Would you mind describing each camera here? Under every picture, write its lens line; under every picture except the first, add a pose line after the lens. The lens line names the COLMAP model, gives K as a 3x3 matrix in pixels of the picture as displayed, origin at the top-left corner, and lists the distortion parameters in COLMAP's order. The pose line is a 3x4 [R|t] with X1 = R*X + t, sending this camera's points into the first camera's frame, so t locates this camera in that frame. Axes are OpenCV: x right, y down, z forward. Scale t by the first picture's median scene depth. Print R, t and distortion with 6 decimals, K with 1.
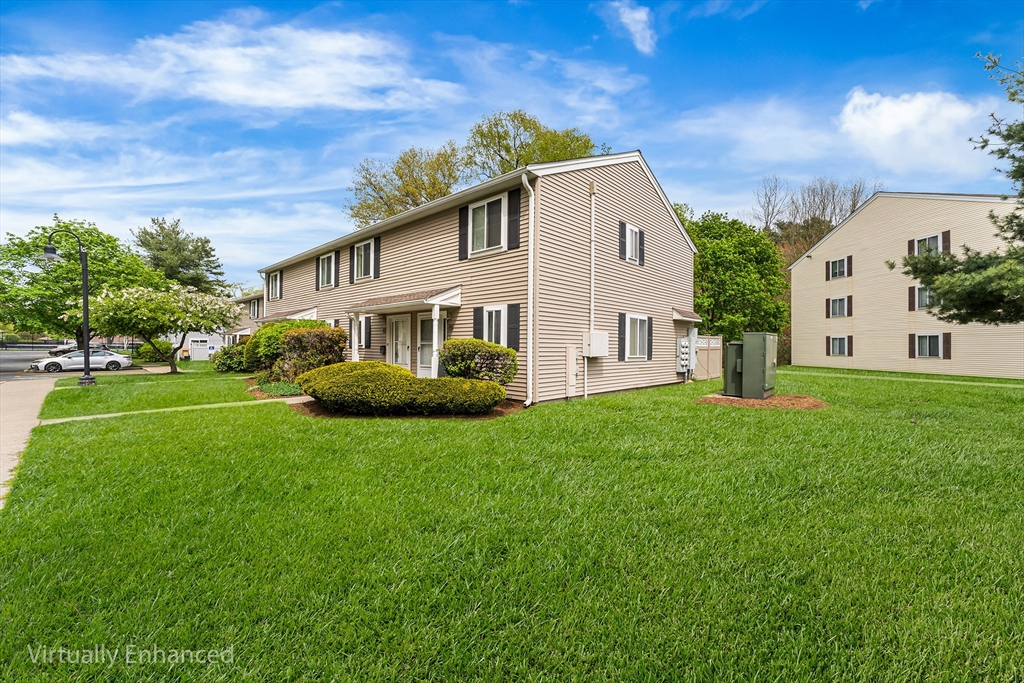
lens RADIAL K [[431.4, 0, 512.0], [0, 431.4, 341.5], [0, 0, 1]] dist [0.000744, 0.000218]
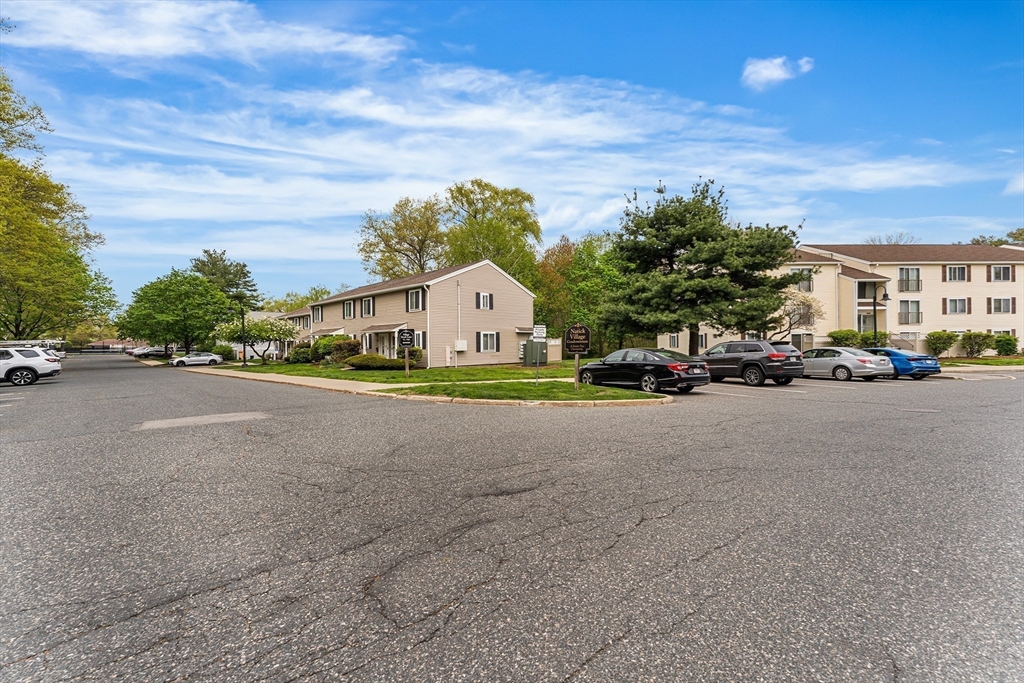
lens RADIAL K [[431.4, 0, 512.0], [0, 431.4, 341.5], [0, 0, 1]] dist [0.000744, 0.000218]
pose [[0.999731, -0.018129, -0.014456, 0.425744], [0.018236, 0.999807, 0.007297, -0.024493], [0.014321, -0.007559, 0.999869, -1.201859]]
